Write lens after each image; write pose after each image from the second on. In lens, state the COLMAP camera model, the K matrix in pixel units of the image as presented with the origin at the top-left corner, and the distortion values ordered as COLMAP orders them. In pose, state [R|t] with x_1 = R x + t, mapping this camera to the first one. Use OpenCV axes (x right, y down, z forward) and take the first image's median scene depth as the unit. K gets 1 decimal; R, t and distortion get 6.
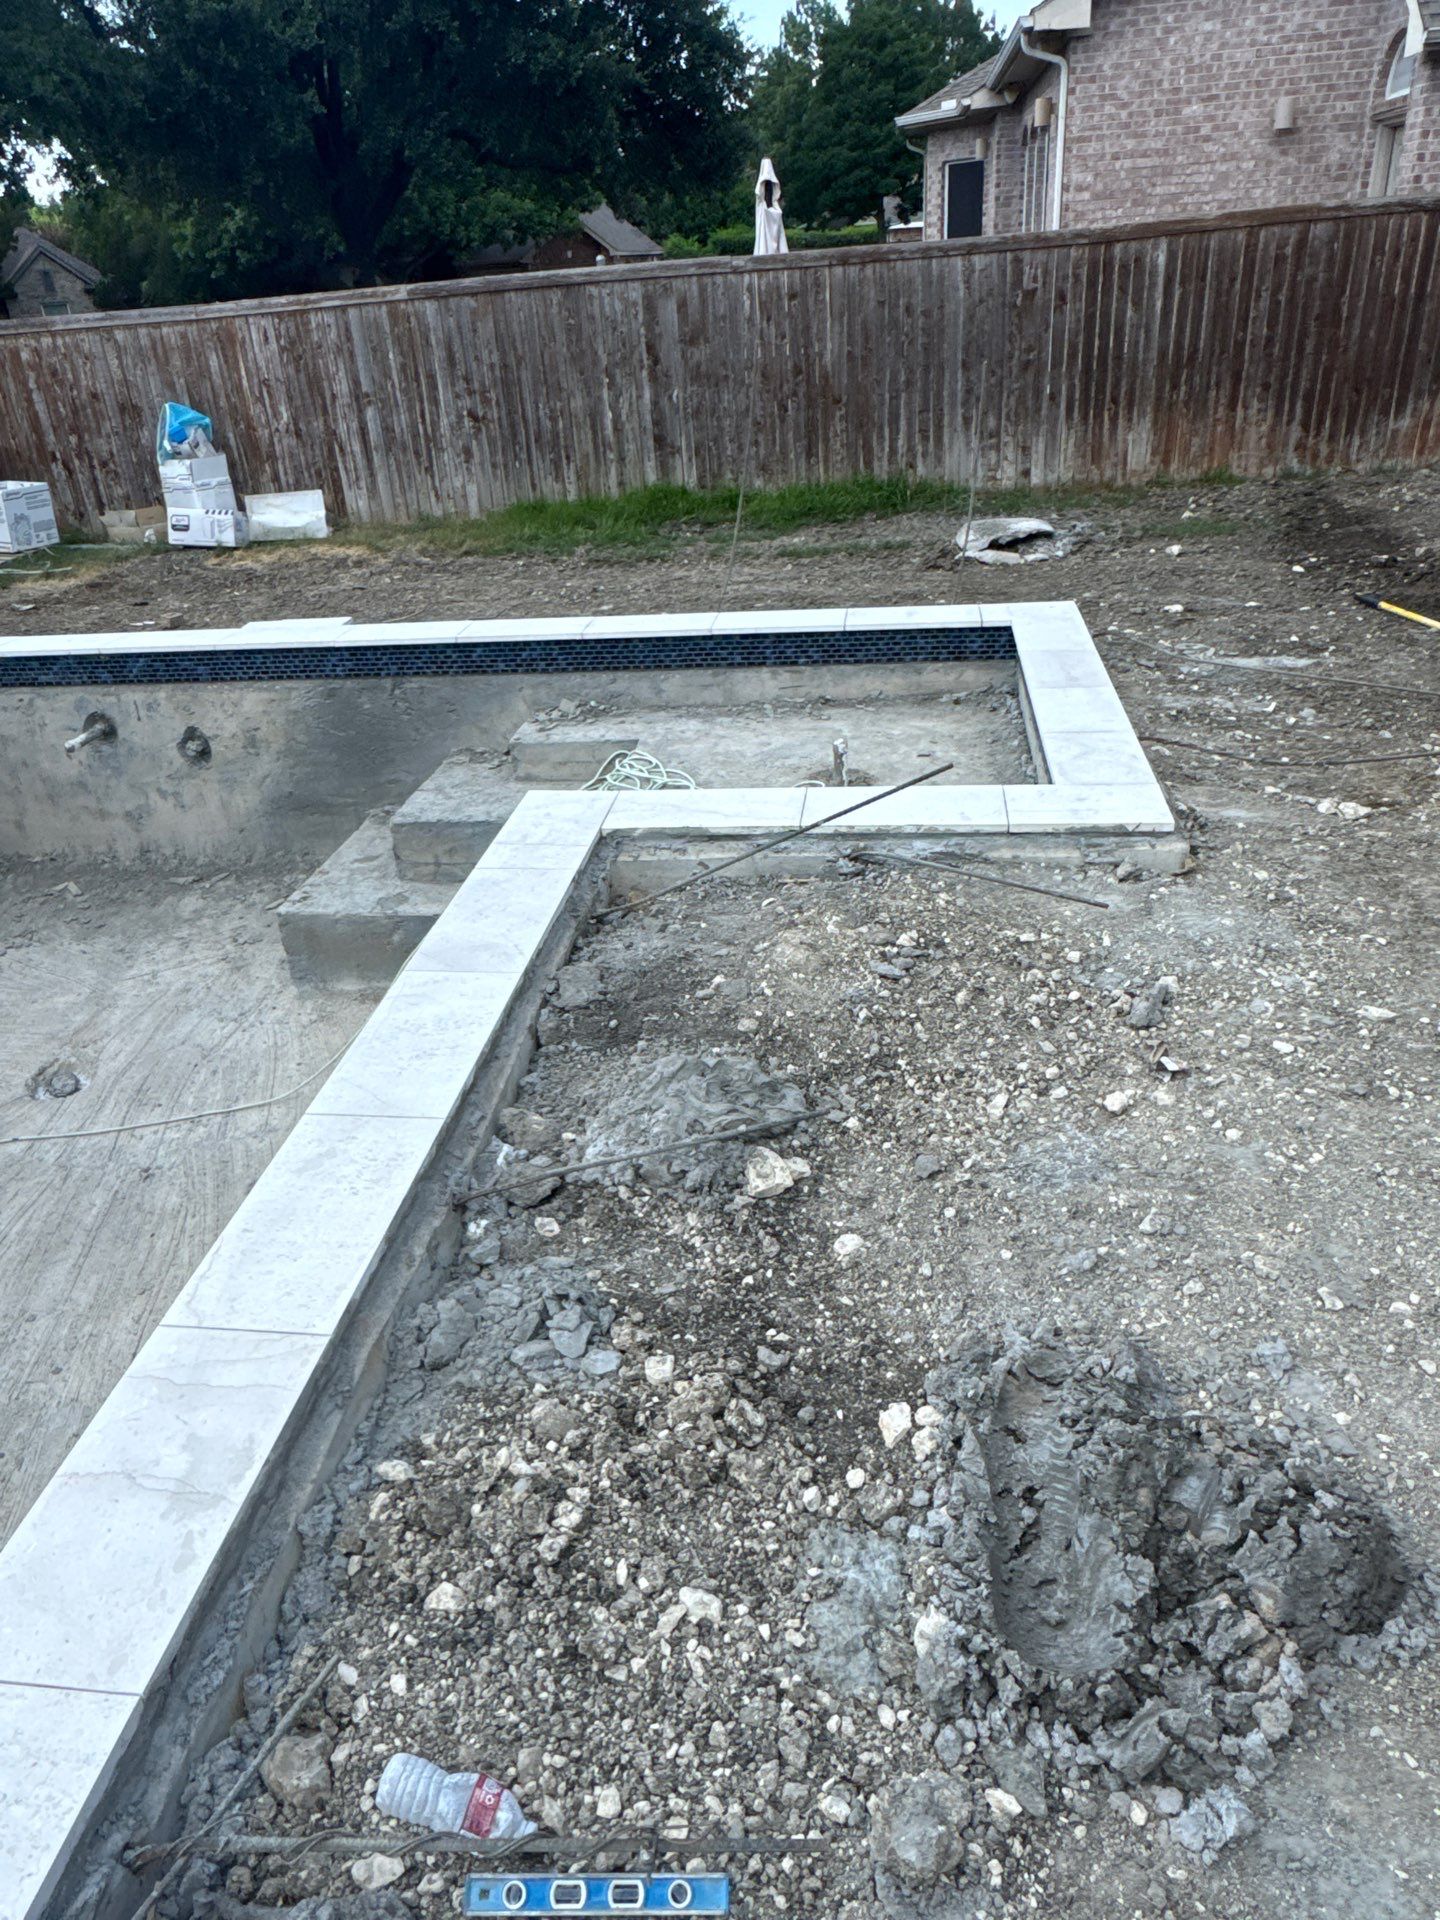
lens RADIAL K [[1317.5, 0, 720.3], [0, 1317.5, 956.7], [0, 0, 1]] dist [-0.006881, 0.011239]
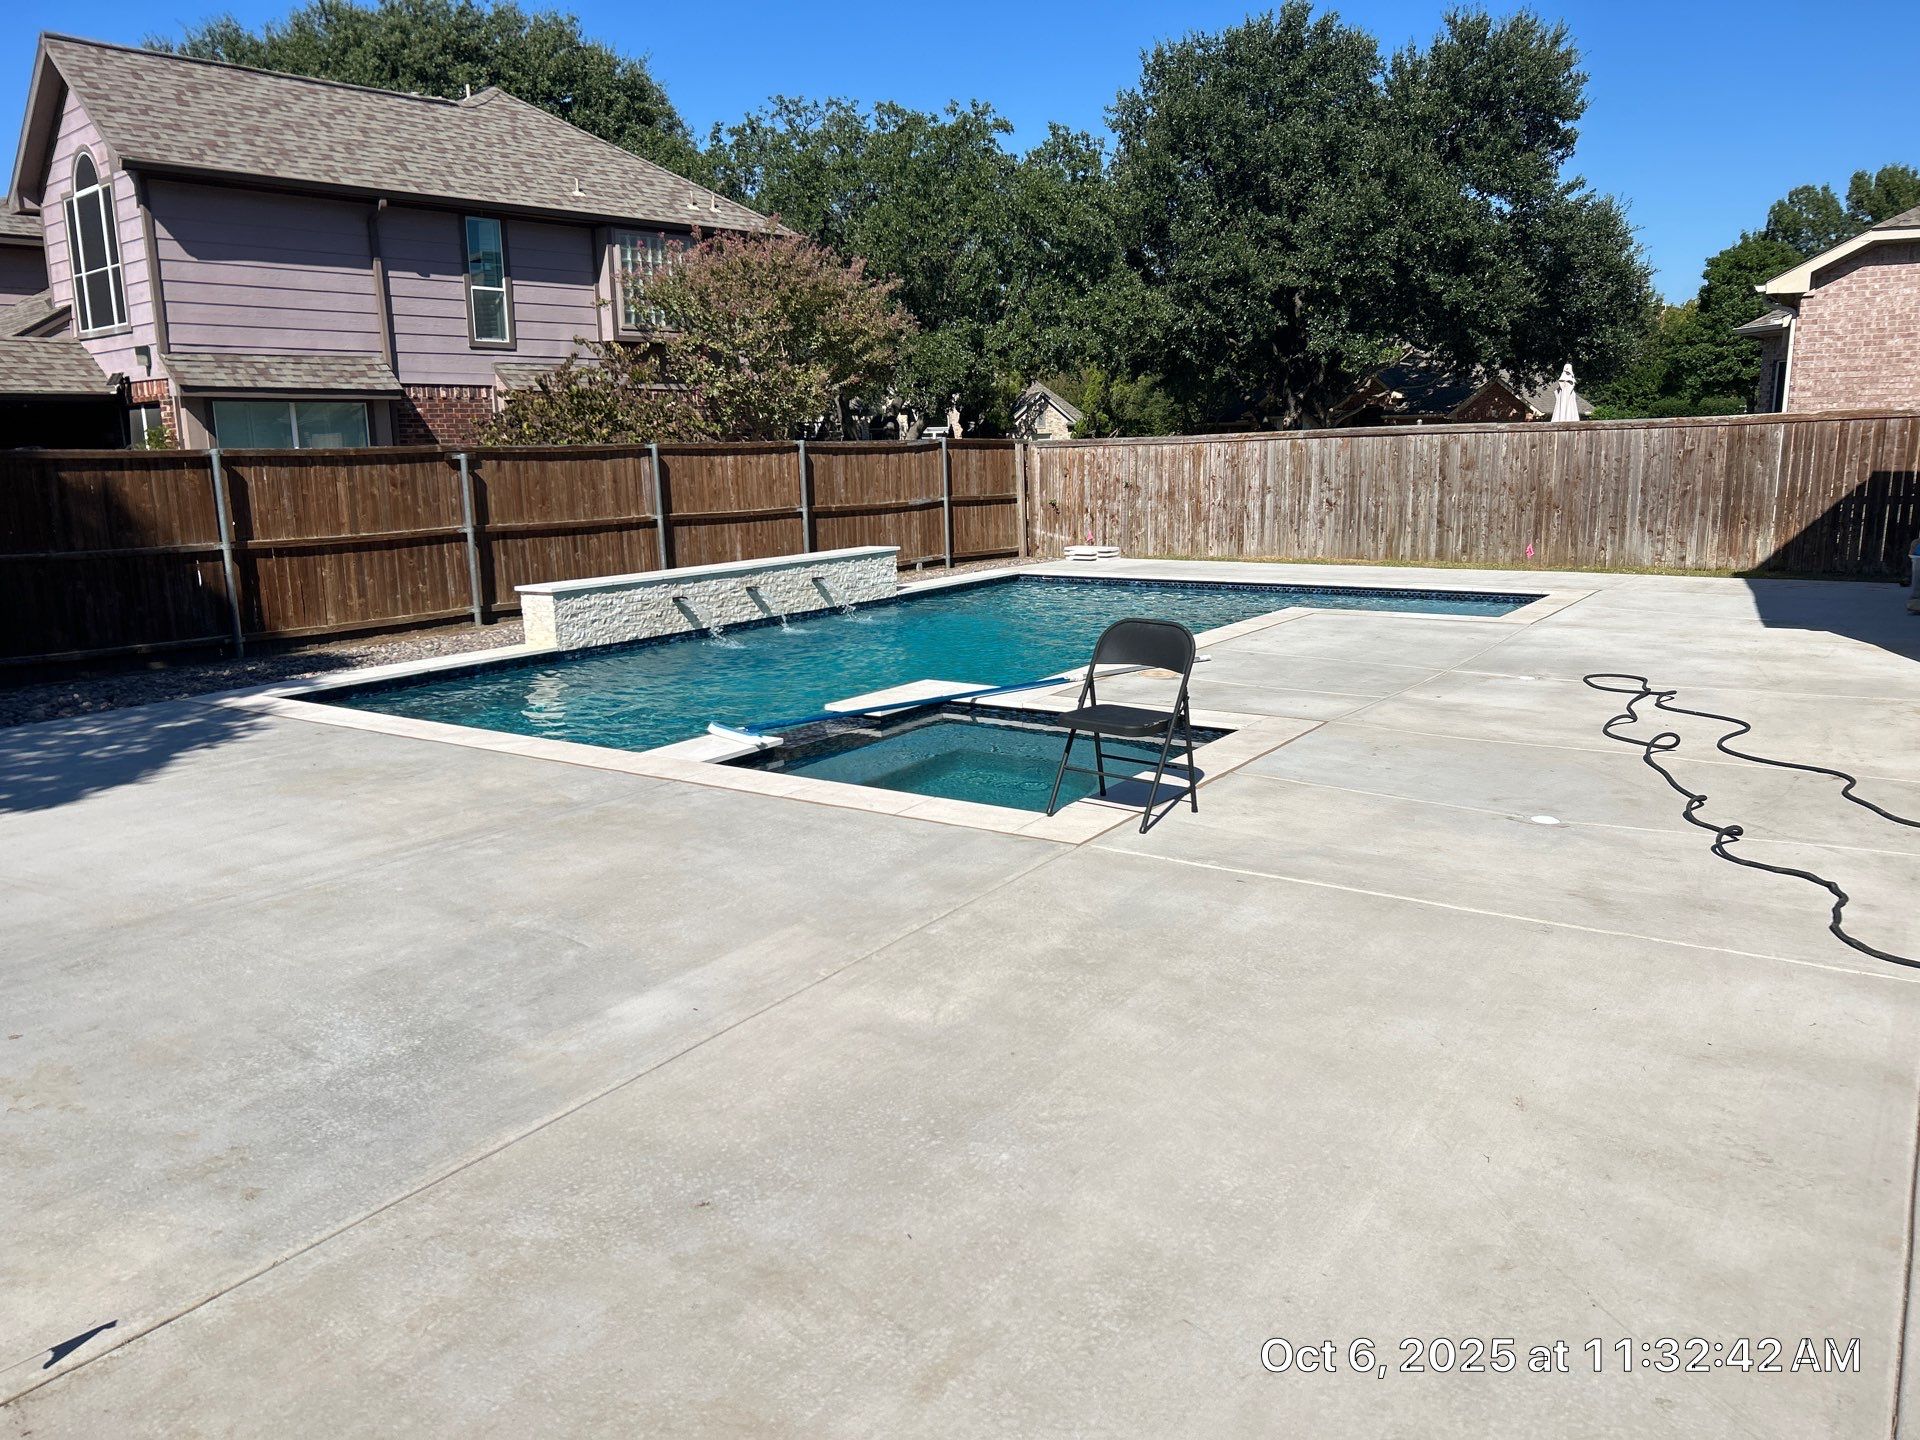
lens RADIAL K [[1466.6, 0, 941.9], [0, 1466.6, 735.8], [0, 0, 1]] dist [0.053001, -0.041606]
pose [[0.889118, 0.137725, -0.436463, 0.233276], [-0.248757, 0.945911, -0.208262, 0.382875], [0.384172, 0.293743, 0.875287, -0.744905]]
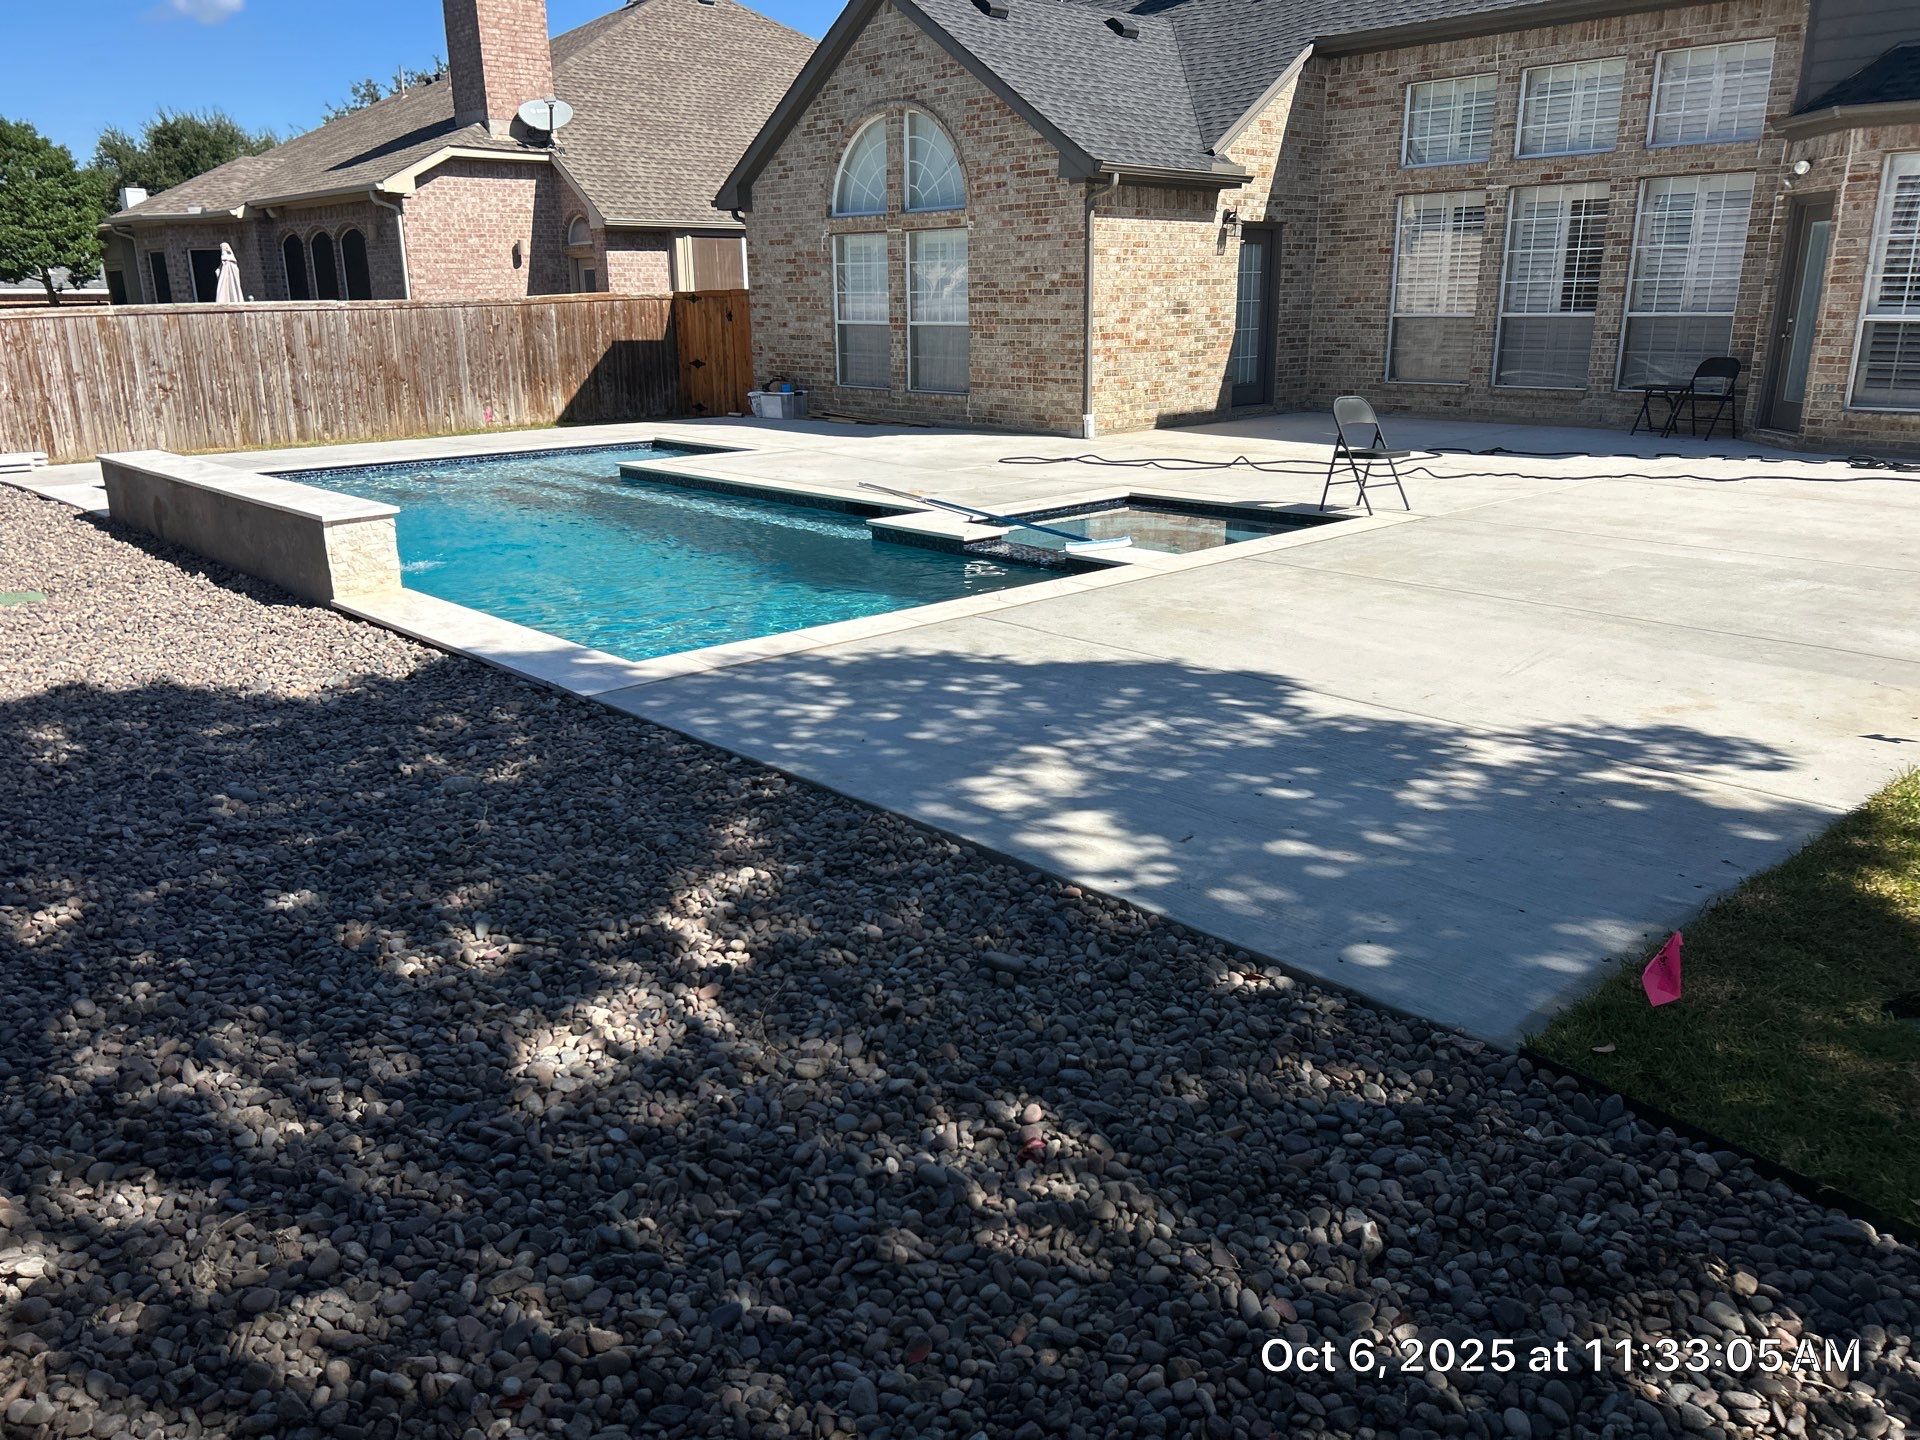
lens RADIAL K [[1466.6, 0, 941.2], [0, 1466.6, 715.2], [0, 0, 1]] dist [0.053001, -0.041606]
pose [[0.644720, -0.159156, 0.747667, -0.930970], [0.338454, 0.936424, -0.092515, 0.395791], [-0.685409, 0.312697, 0.657598, -0.609036]]
